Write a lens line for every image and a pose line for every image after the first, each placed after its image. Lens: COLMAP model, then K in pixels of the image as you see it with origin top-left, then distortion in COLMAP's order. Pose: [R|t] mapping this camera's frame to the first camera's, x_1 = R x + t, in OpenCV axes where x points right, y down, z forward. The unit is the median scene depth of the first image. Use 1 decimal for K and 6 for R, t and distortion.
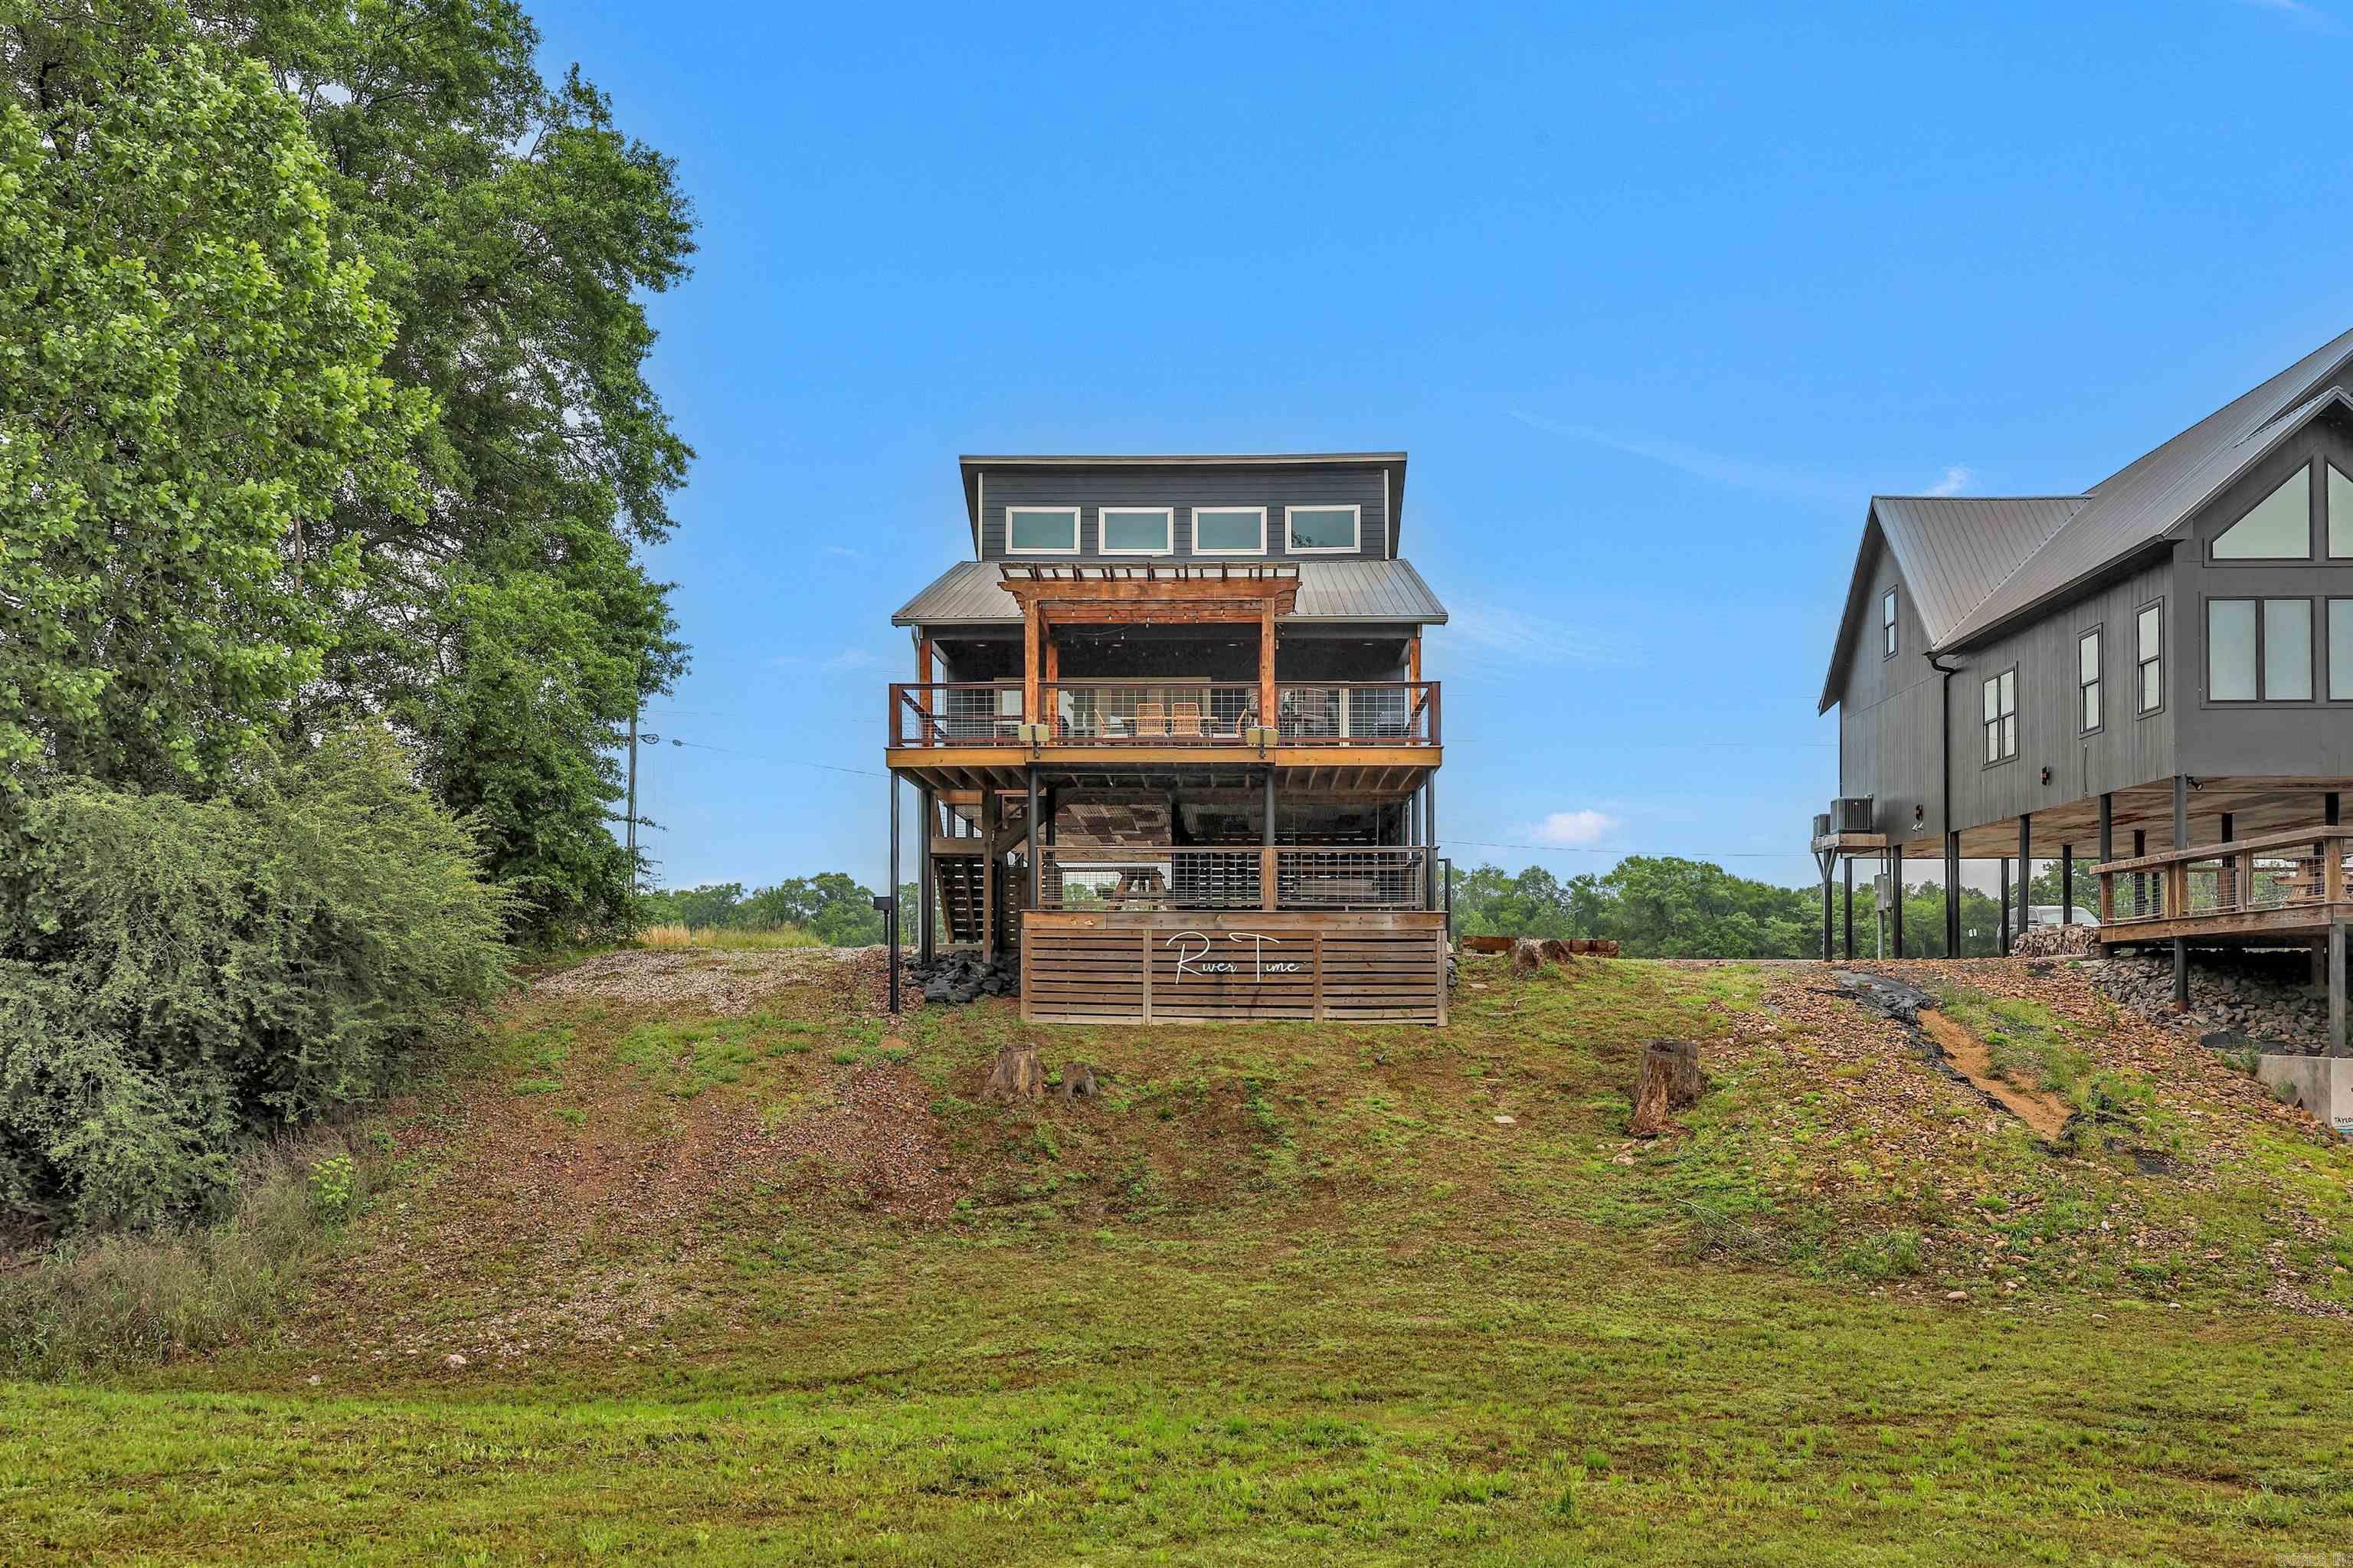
lens RADIAL K [[1889.5, 0, 1187.2], [0, 1889.5, 915.6], [0, 0, 1]] dist [-0.010365, -0.000413]
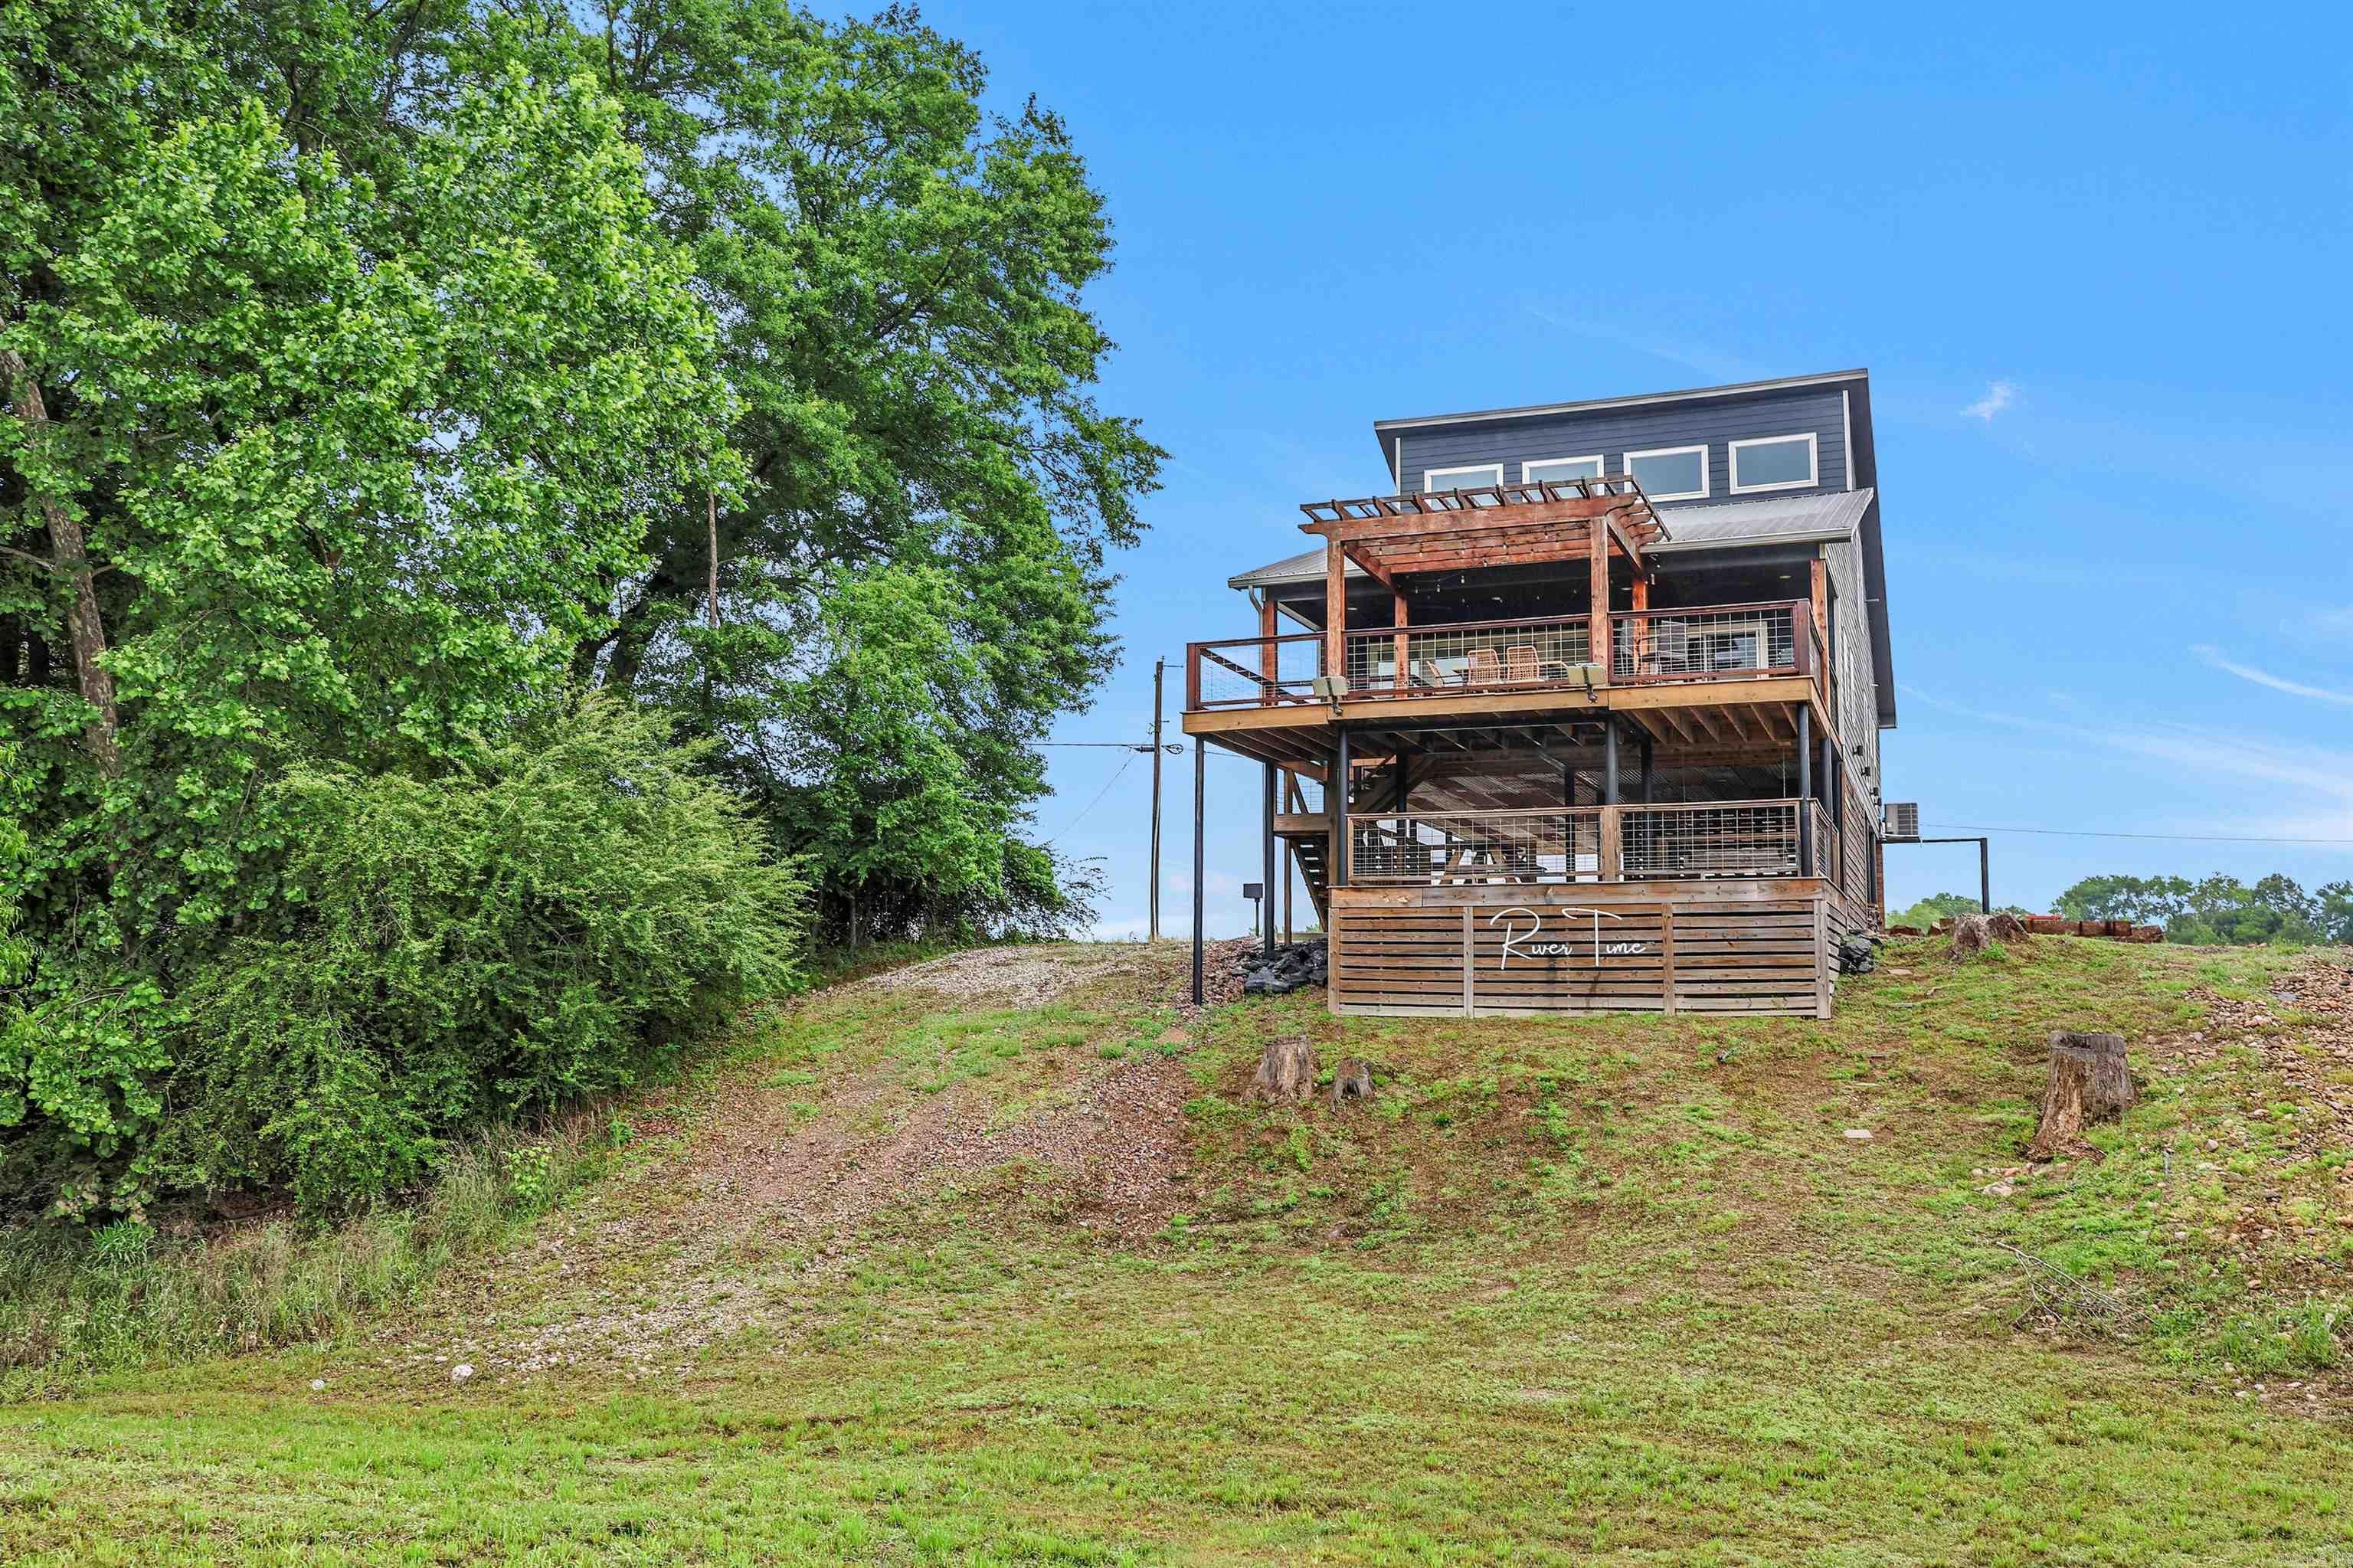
lens RADIAL K [[1860.6, 0, 1293.7], [0, 1860.6, 779.6], [0, 0, 1]] dist [-0.012440, 0.000959]
pose [[0.951527, -0.038257, -0.305177, 0.165780], [0.011817, 0.996049, -0.088018, 0.023886], [0.307338, 0.080145, 0.948219, 0.166562]]
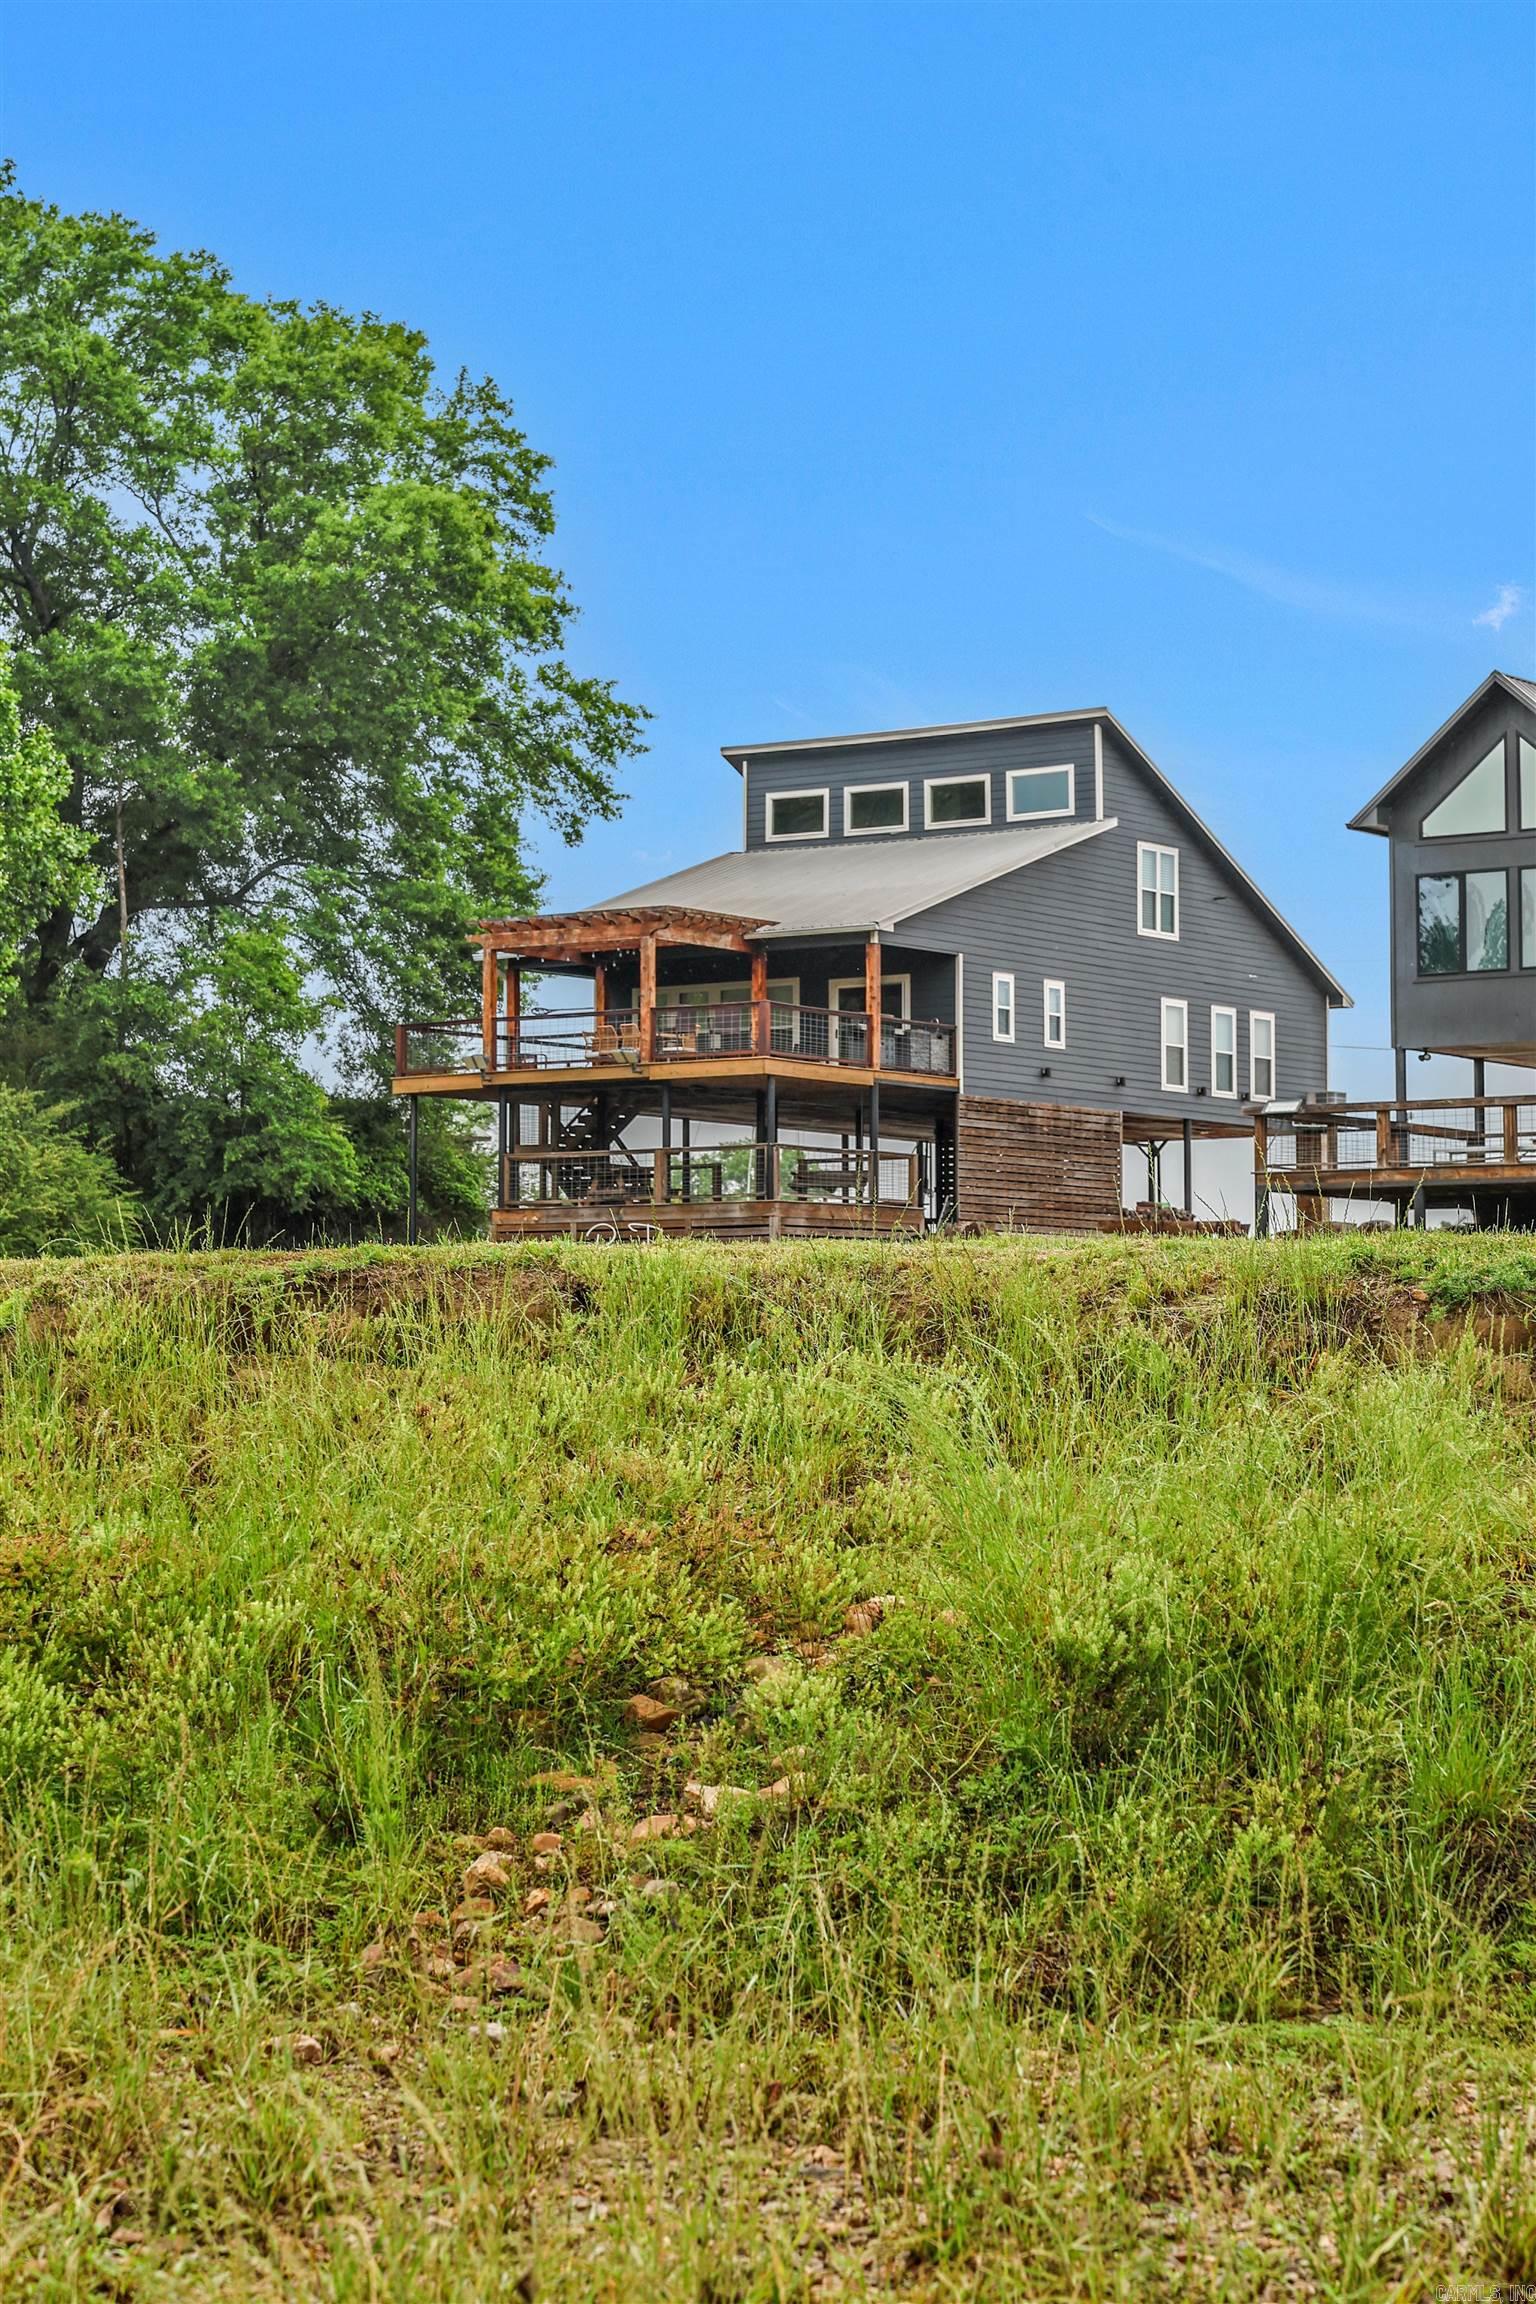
lens RADIAL K [[4630.4, 0, 768.0], [0, 4630.4, 1152.0], [0, 0, 1]] dist [-0.103248, -0.234671]
pose [[0.821799, -0.033068, -0.568817, 1.779352], [0.022696, 0.999422, -0.025311, 0.042464], [0.569325, 0.007891, 0.822075, -1.367305]]
